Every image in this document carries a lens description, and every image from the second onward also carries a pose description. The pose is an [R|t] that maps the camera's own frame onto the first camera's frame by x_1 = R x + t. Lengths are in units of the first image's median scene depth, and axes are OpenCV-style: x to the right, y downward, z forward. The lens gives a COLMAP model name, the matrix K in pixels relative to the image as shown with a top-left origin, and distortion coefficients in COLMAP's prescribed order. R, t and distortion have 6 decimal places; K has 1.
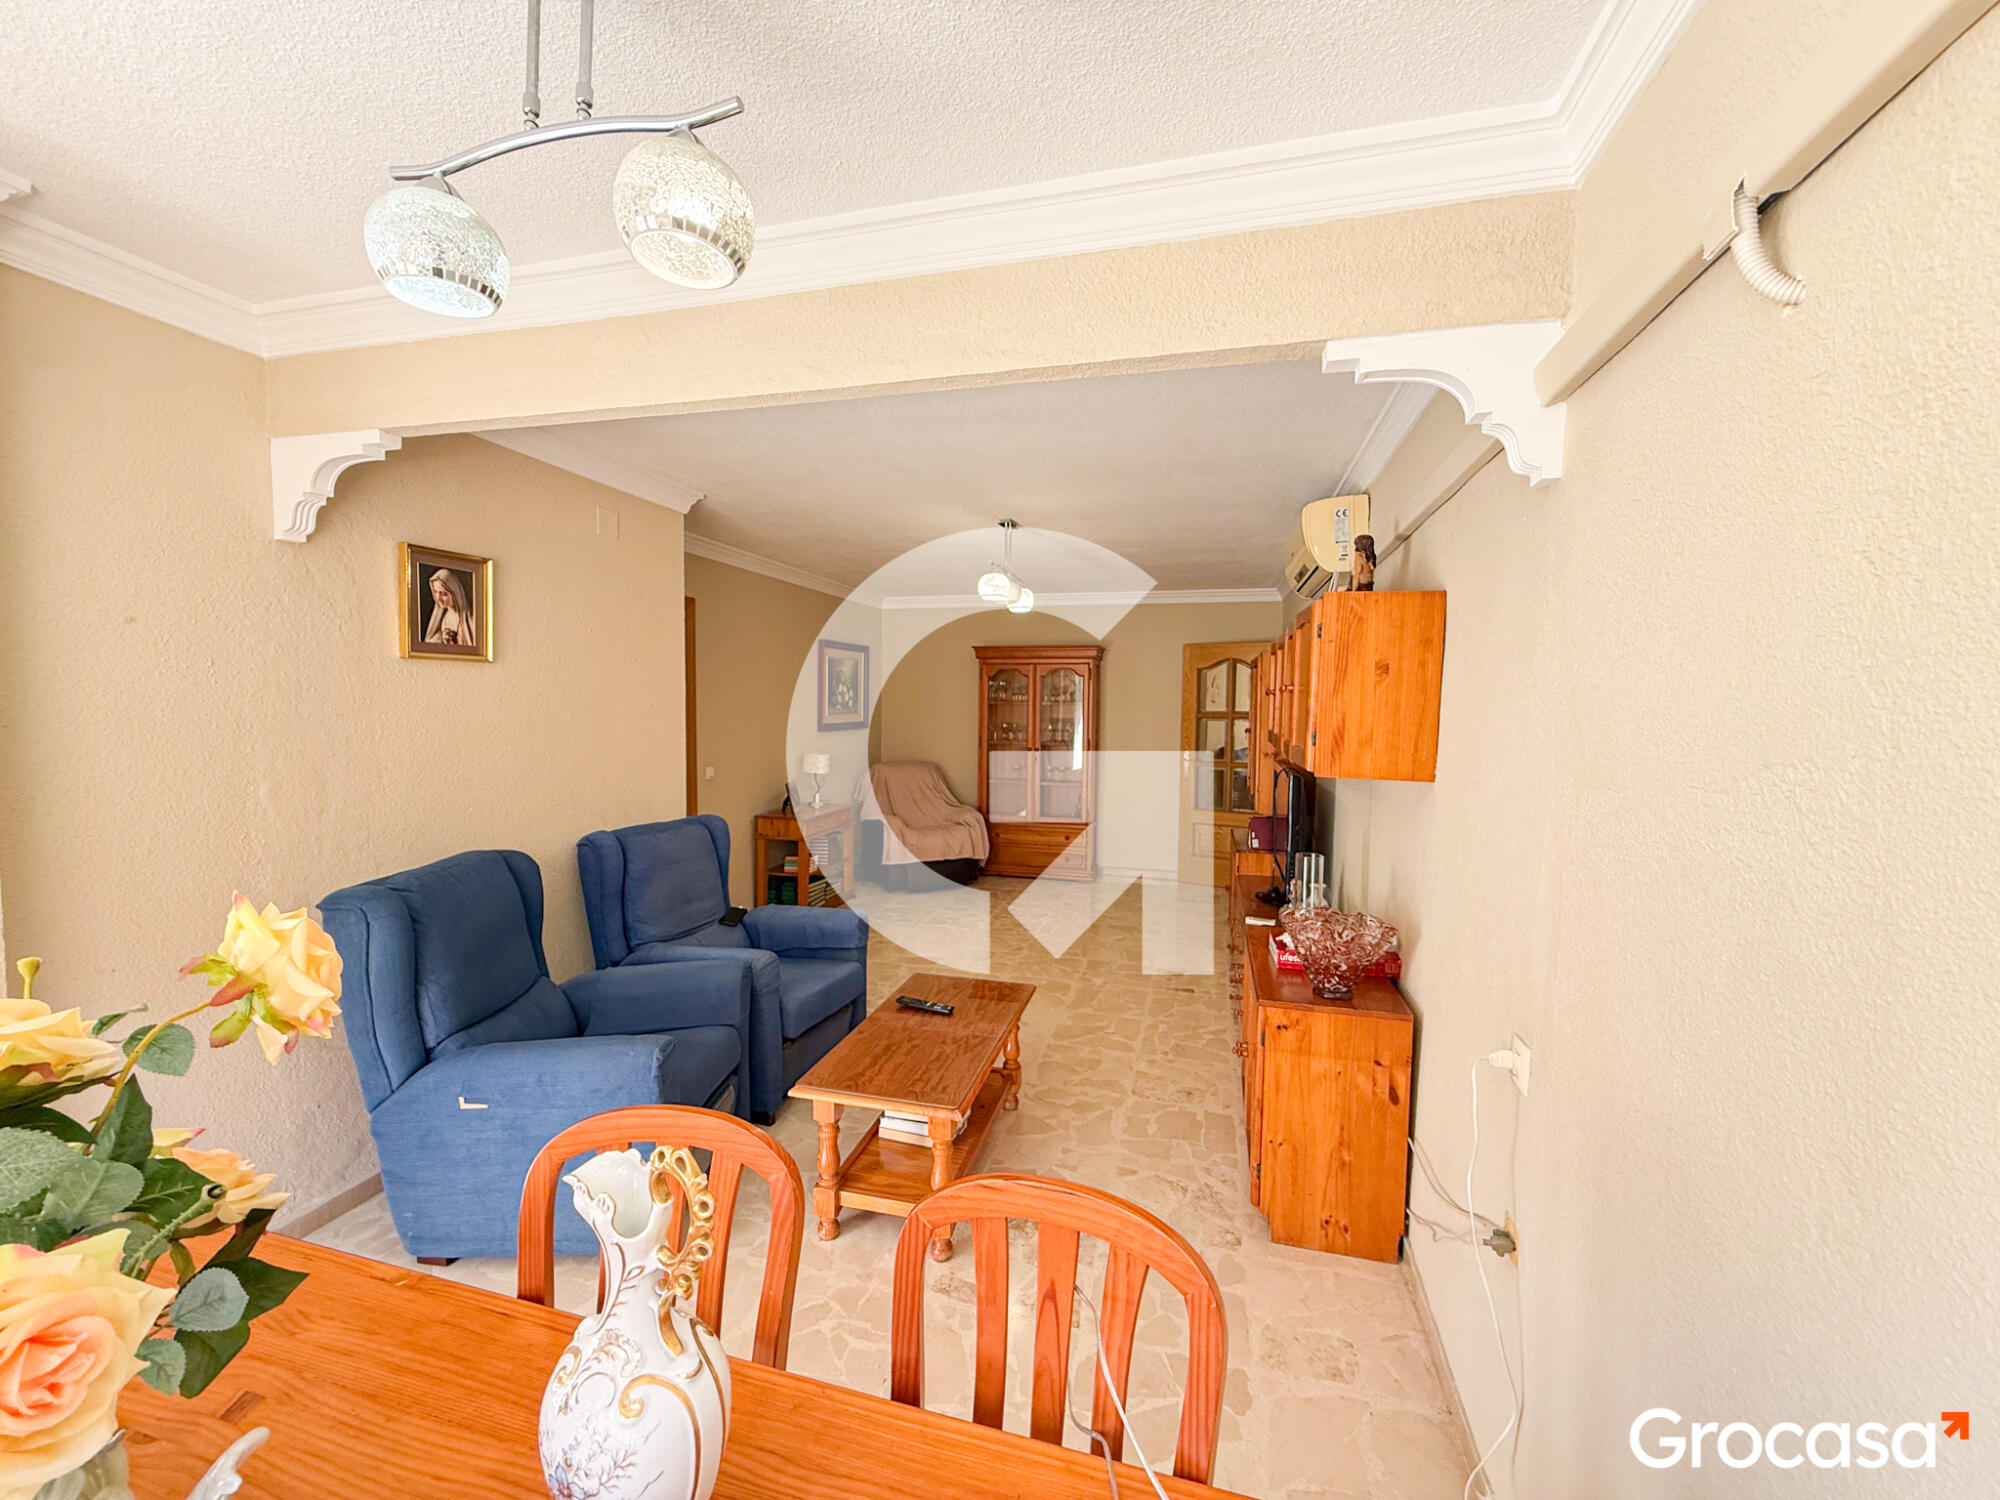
lens RADIAL K [[791.6, 0, 997.7], [0, 791.6, 752.6], [0, 0, 1]] dist [0.001766, -0.000497]
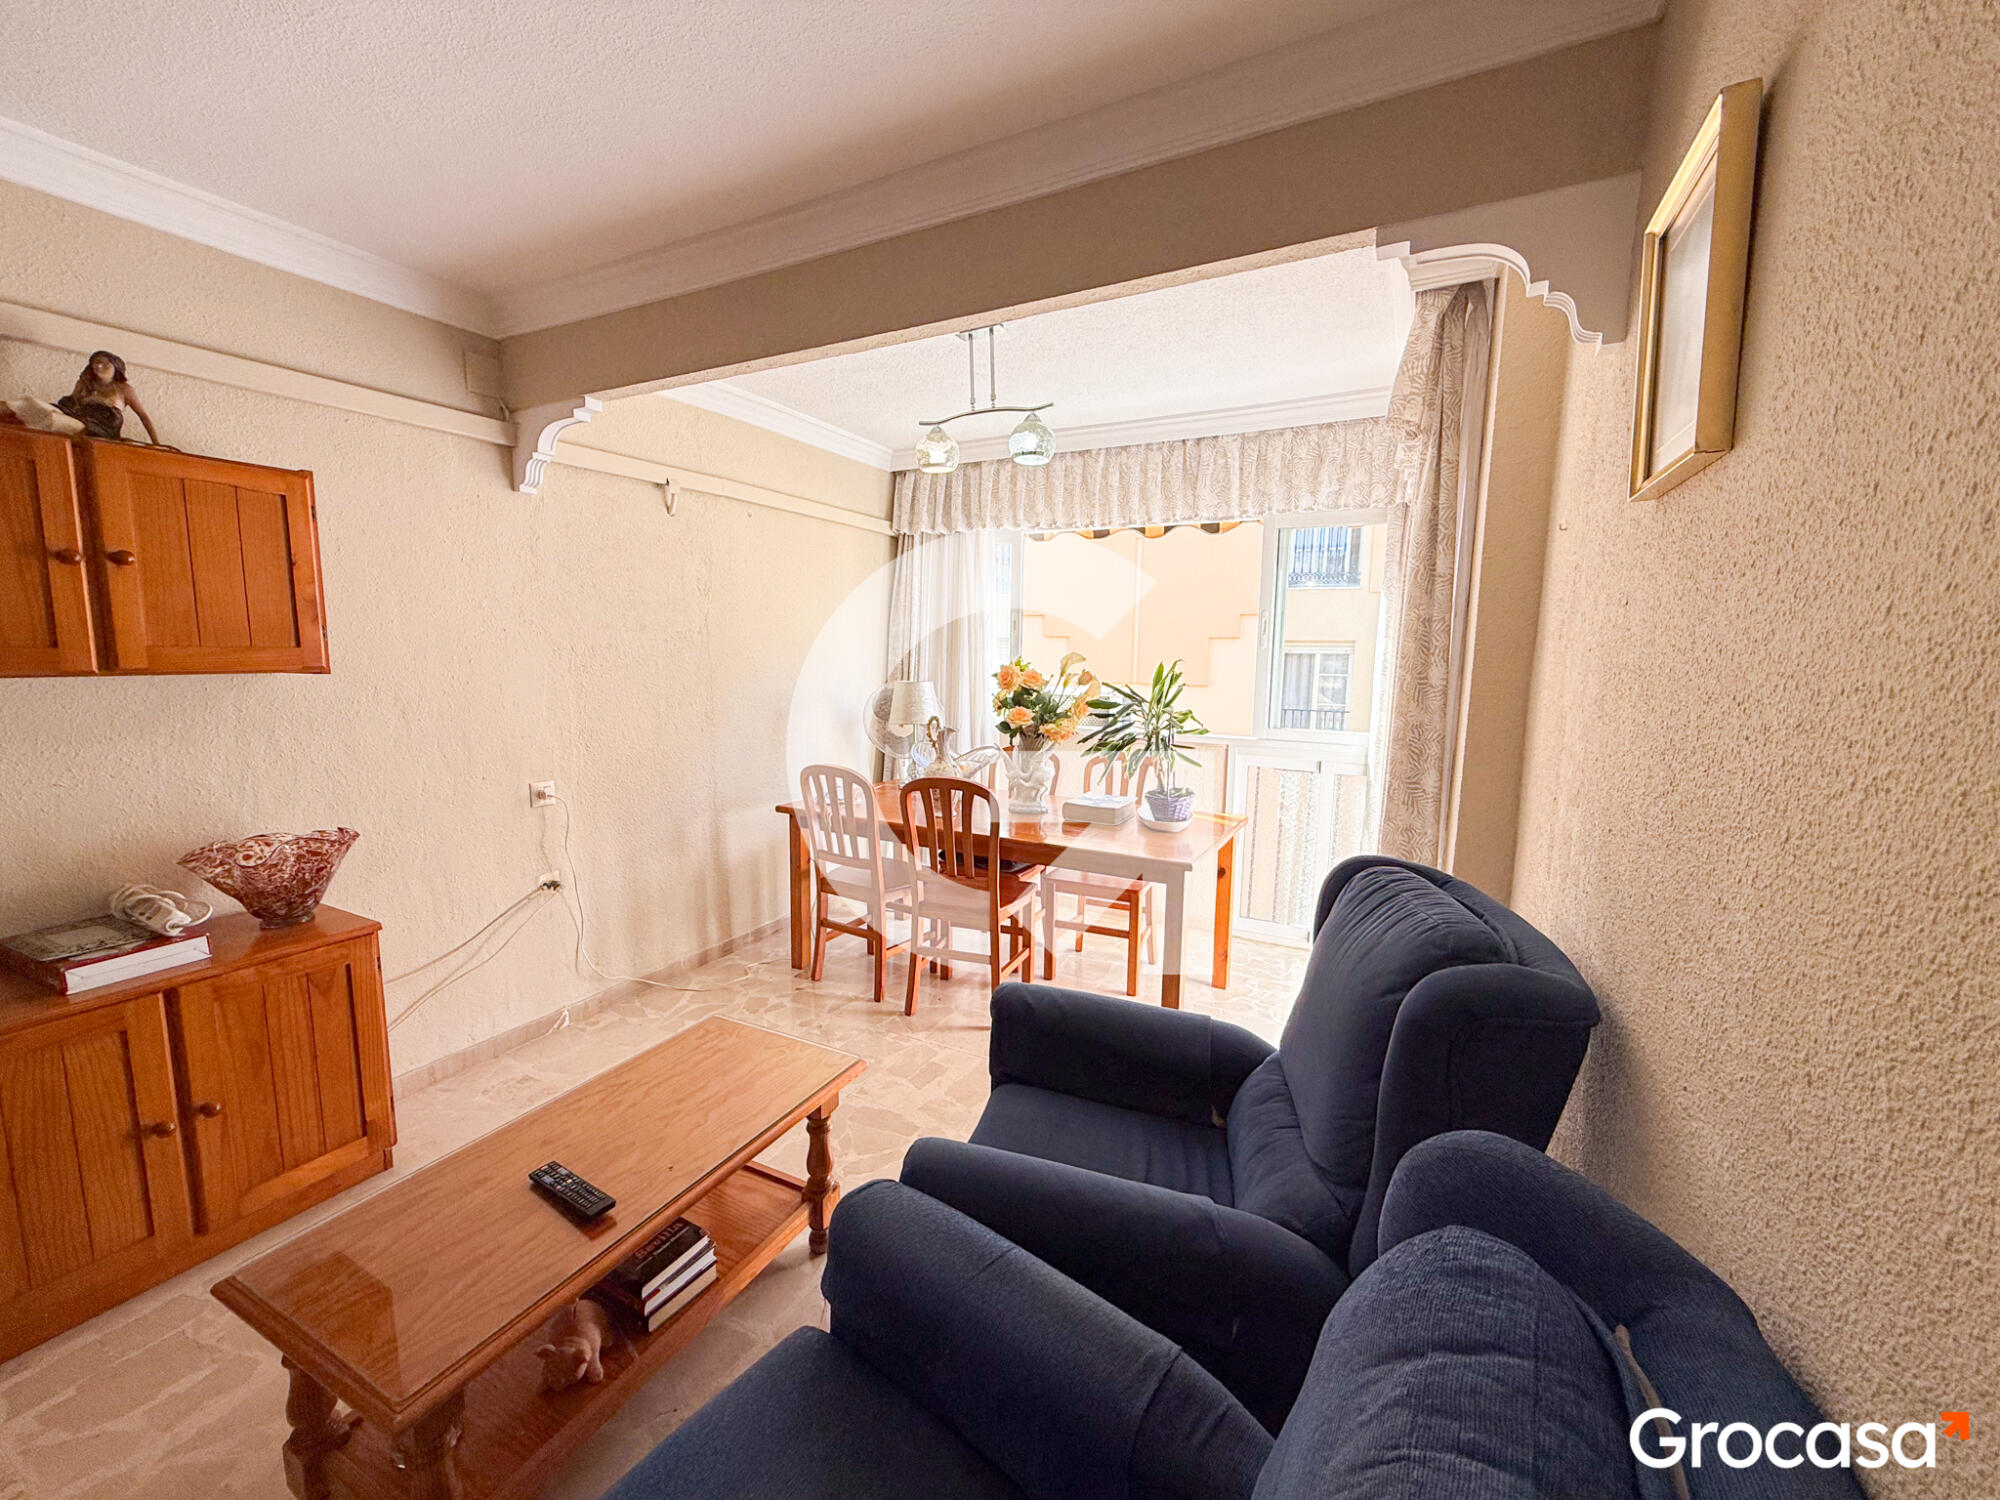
lens RADIAL K [[791.6, 0, 999.5], [0, 791.6, 748.8], [0, 0, 1]] dist [0.001766, -0.000497]
pose [[-0.975414, -0.054938, 0.213423, -0.553689], [-0.013577, 0.981570, 0.190617, -0.070028], [-0.219962, 0.183033, -0.958183, 1.688199]]
